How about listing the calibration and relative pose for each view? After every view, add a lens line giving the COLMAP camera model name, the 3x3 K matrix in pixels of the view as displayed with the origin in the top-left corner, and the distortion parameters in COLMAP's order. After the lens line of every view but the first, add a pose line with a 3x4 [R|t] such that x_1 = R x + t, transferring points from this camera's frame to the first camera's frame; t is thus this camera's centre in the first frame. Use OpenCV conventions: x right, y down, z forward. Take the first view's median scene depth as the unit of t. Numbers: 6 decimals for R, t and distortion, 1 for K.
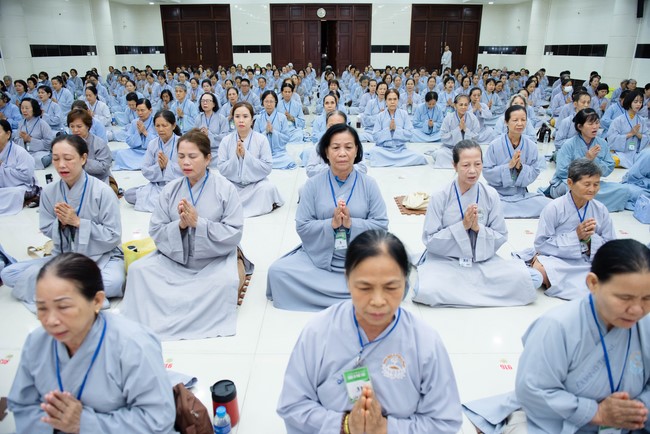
lens RADIAL K [[453.8, 0, 323.6], [0, 453.8, 215.2], [0, 0, 1]] dist [-0.053626, 0.003074]
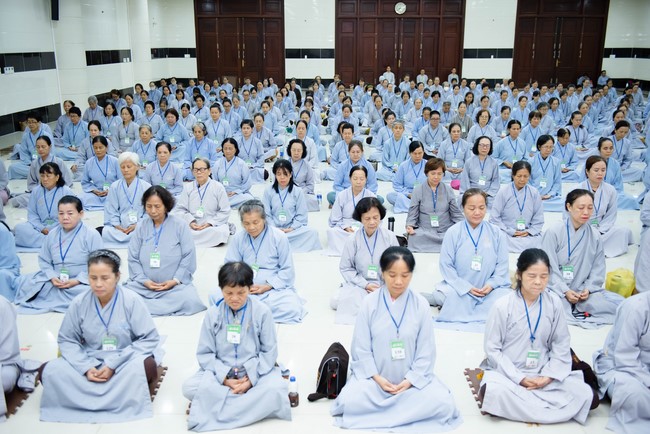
lens RADIAL K [[648.7, 0, 319.9], [0, 648.7, 217.4], [0, 0, 1]] dist [0.023131, 0.000000]
pose [[0.999994, 0.002329, -0.002499, -0.150143], [-0.002530, 0.996491, -0.083666, 0.006997], [0.002295, 0.083671, 0.996491, -0.101103]]
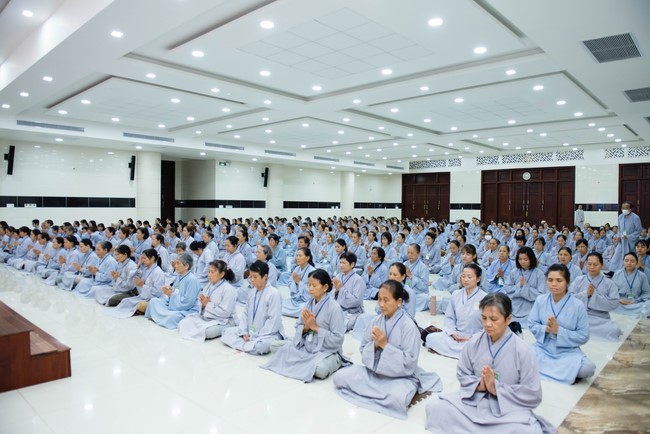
lens RADIAL K [[453.8, 0, 322.9], [0, 453.8, 215.4], [0, 0, 1]] dist [-0.053626, 0.003074]
pose [[0.732598, 0.019704, -0.680376, 0.406197], [-0.240248, 0.942731, -0.231386, 0.019294], [0.636852, 0.332972, 0.695377, -0.061443]]
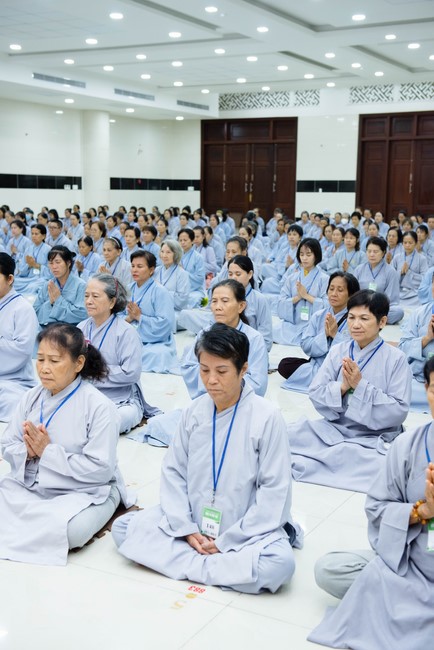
lens RADIAL K [[859.4, 0, 217.7], [0, 859.4, 329.3], [0, 0, 1]] dist [0.107914, 0.000000]
pose [[0.876671, 0.086727, -0.473208, 0.308430], [-0.174986, 0.973727, -0.145723, 0.018955], [0.448138, 0.210556, 0.868815, -0.050670]]
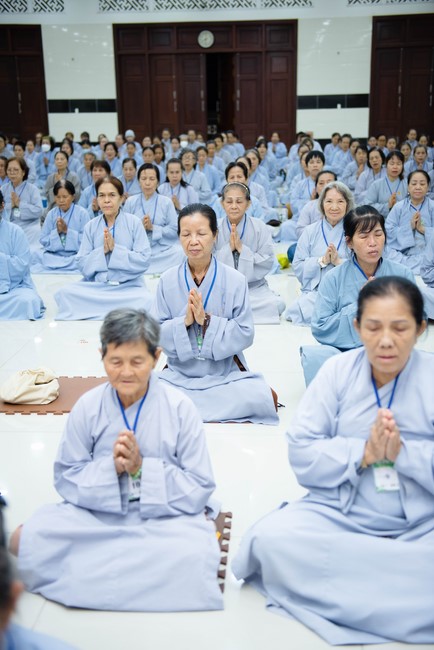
lens RADIAL K [[830.6, 0, 221.0], [0, 830.6, 318.8], [0, 0, 1]] dist [0.127112, 0.000000]
pose [[0.997650, -0.000849, -0.068517, 0.089273], [-0.006224, 0.994668, -0.102945, -0.002047], [0.068239, 0.103129, 0.992324, 0.009584]]
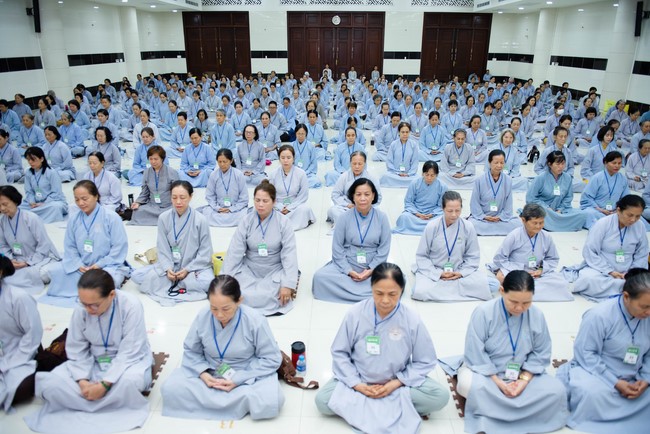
lens RADIAL K [[453.8, 0, 323.9], [0, 453.8, 221.0], [0, 0, 1]] dist [-0.053626, 0.003074]
pose [[0.999693, 0.014046, -0.020413, -0.006582], [-0.013562, 0.999628, 0.023649, -0.010461], [0.020738, -0.023365, 0.999512, -0.052966]]
